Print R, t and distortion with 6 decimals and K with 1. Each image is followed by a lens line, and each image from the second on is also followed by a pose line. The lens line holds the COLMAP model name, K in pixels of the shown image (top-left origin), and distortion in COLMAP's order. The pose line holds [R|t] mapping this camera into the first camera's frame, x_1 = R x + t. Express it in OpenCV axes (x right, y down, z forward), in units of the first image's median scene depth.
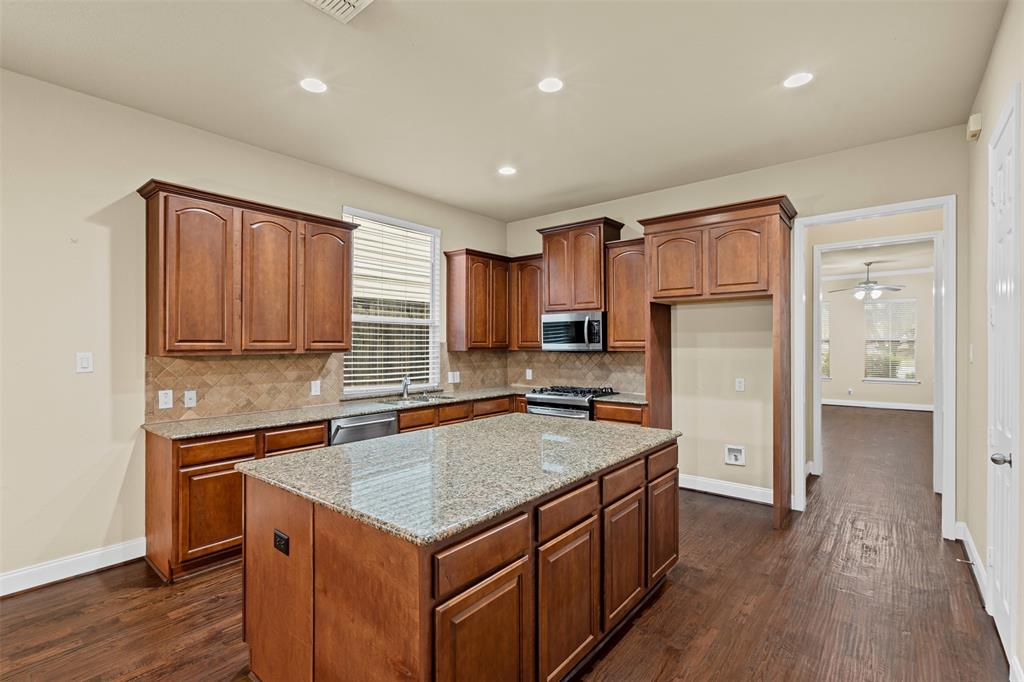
lens RADIAL K [[465.4, 0, 512.0], [0, 465.4, 341.0], [0, 0, 1]] dist [-0.001348, -0.000040]
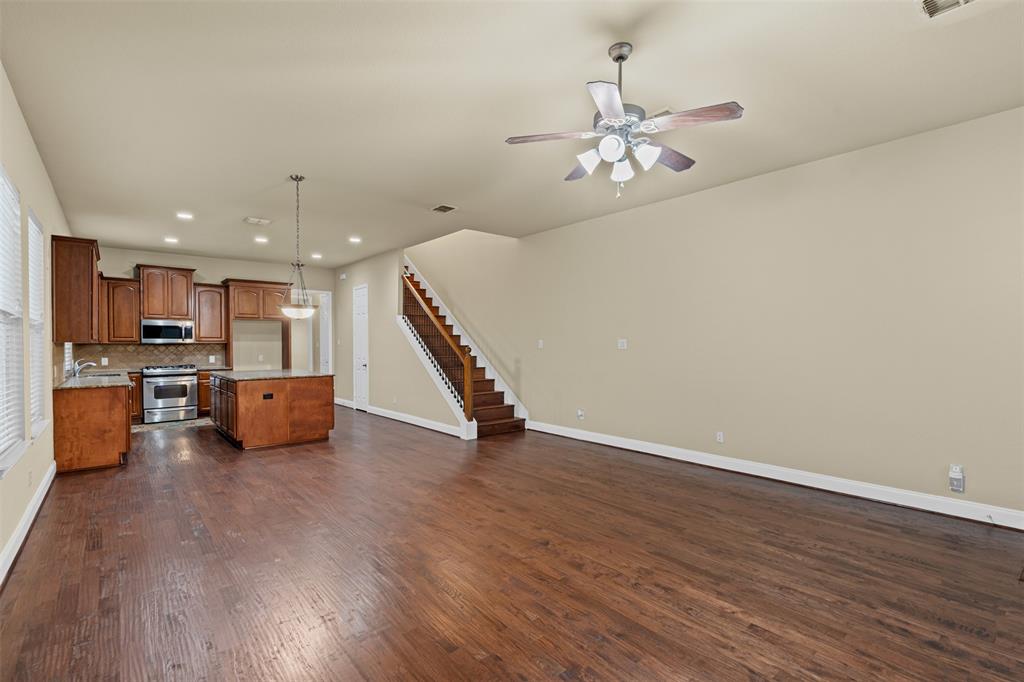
lens RADIAL K [[465.4, 0, 512.0], [0, 465.4, 341.0], [0, 0, 1]] dist [-0.001348, -0.000040]
pose [[0.172192, 0.007712, 0.985033, -1.394317], [-0.004402, 0.999965, -0.007059, 0.020835], [-0.985054, -0.003120, 0.172220, -0.517532]]
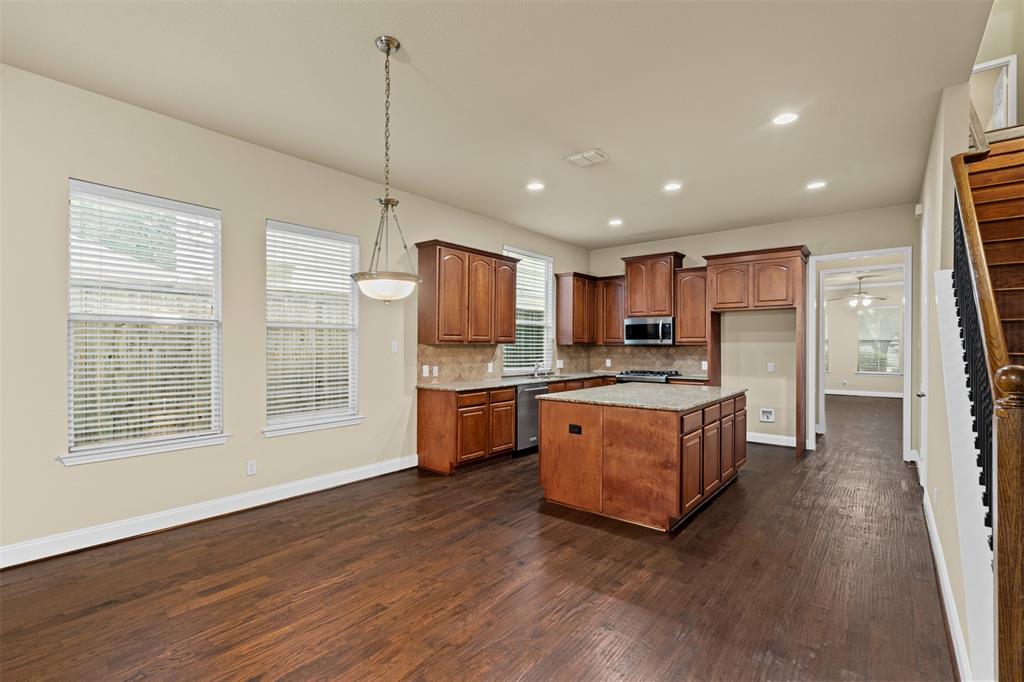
lens RADIAL K [[461.4, 0, 512.0], [0, 461.4, 341.0], [0, 0, 1]] dist [0.001077, 0.000096]
pose [[0.999983, 0.004708, 0.003441, -0.315595], [-0.004699, 0.999985, -0.002777, 0.016566], [-0.003454, 0.002761, 0.999990, -0.432820]]
